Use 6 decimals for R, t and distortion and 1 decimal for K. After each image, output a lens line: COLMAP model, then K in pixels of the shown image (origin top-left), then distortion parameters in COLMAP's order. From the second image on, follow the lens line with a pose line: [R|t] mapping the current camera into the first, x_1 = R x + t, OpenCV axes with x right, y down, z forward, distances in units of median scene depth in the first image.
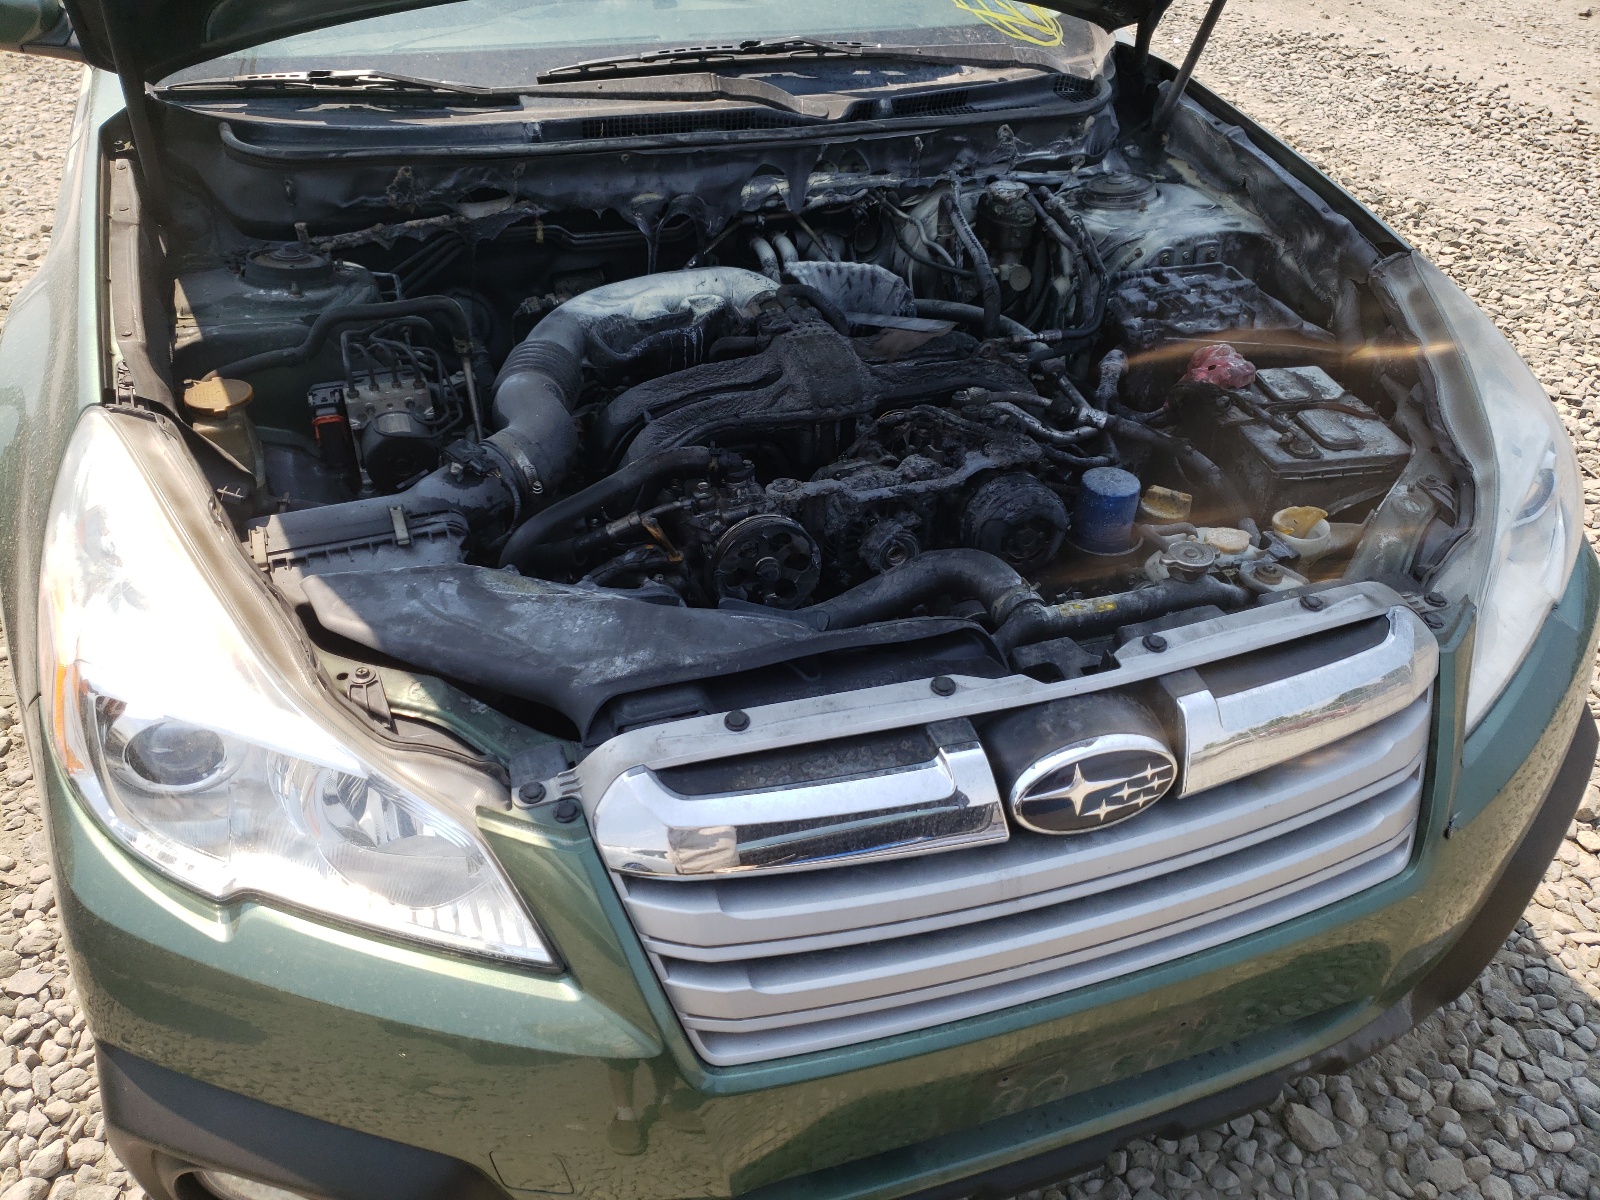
lens RADIAL K [[1373.9, 0, 800.0], [0, 1373.9, 600.0], [0, 0, 1]] dist [0.083071, -0.219396]
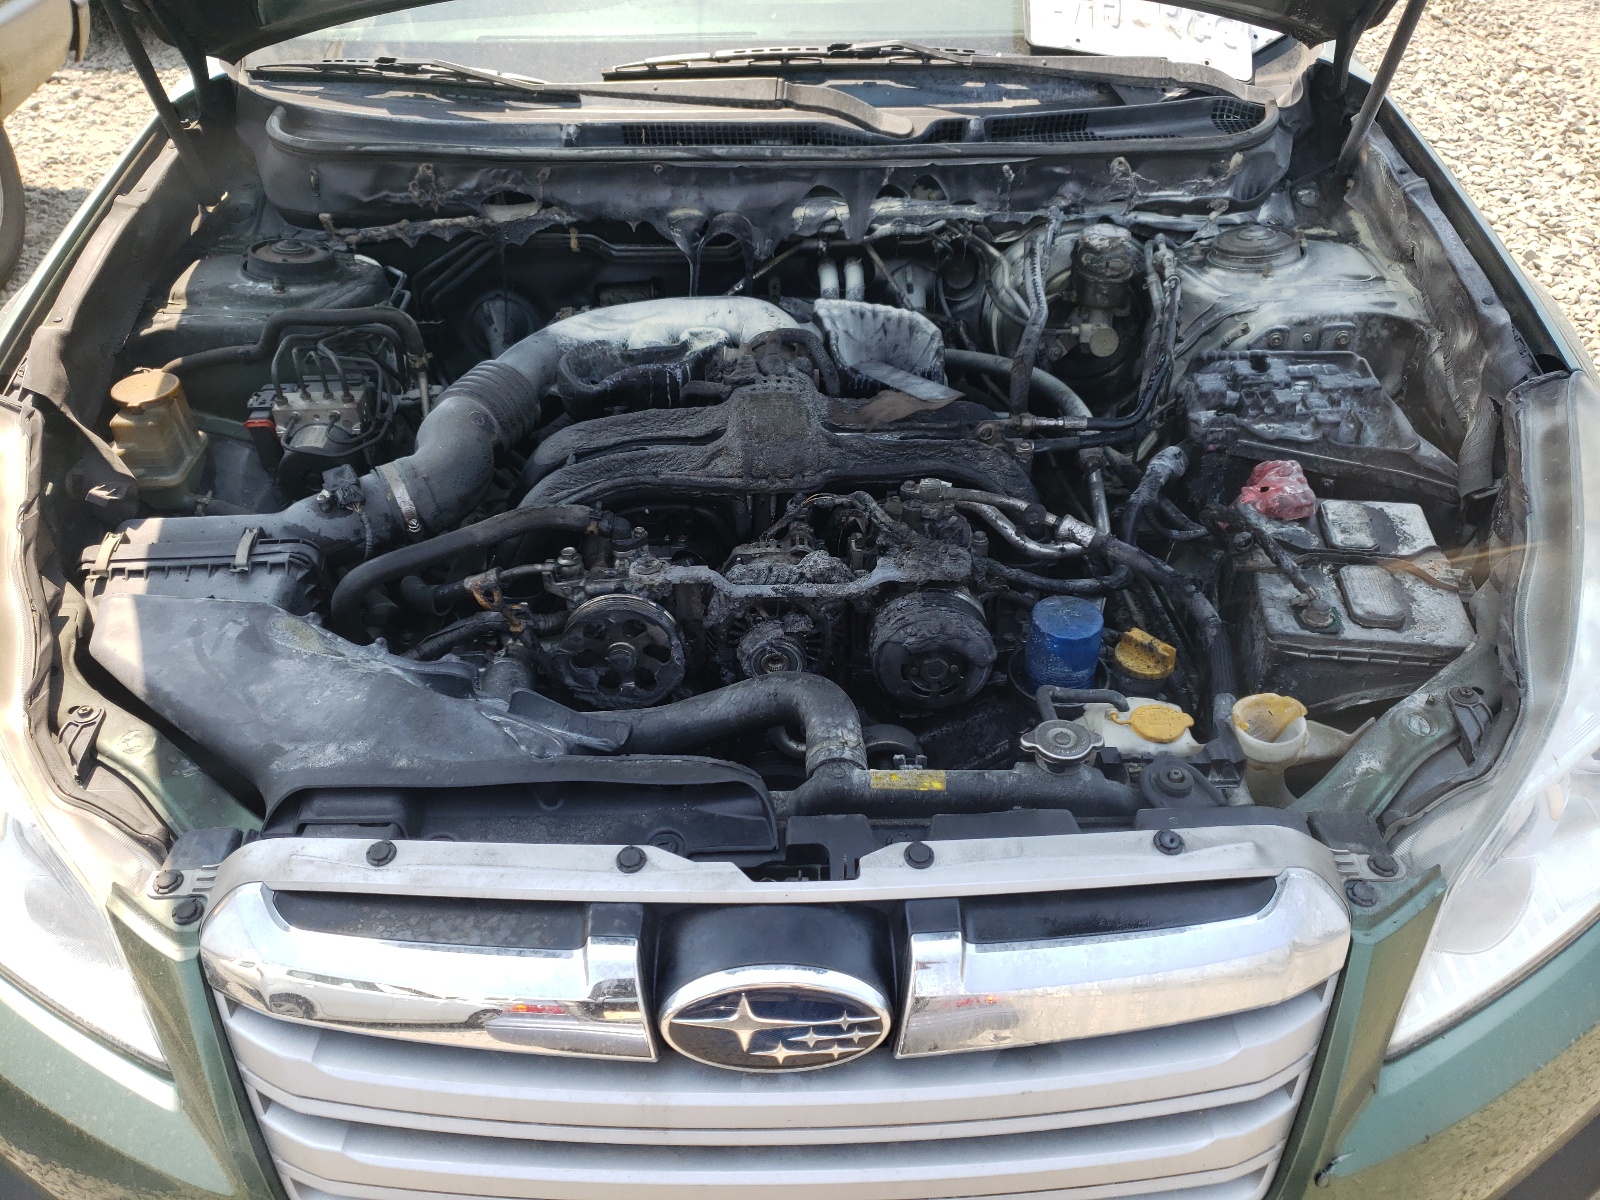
lens RADIAL K [[1373.9, 0, 800.0], [0, 1373.9, 600.0], [0, 0, 1]] dist [0.083071, -0.219396]
pose [[0.939779, 0.165203, -0.299205, 0.290405], [-0.156802, 0.986258, 0.052048, -0.103178], [0.303692, -0.001998, 0.952768, 0.159789]]
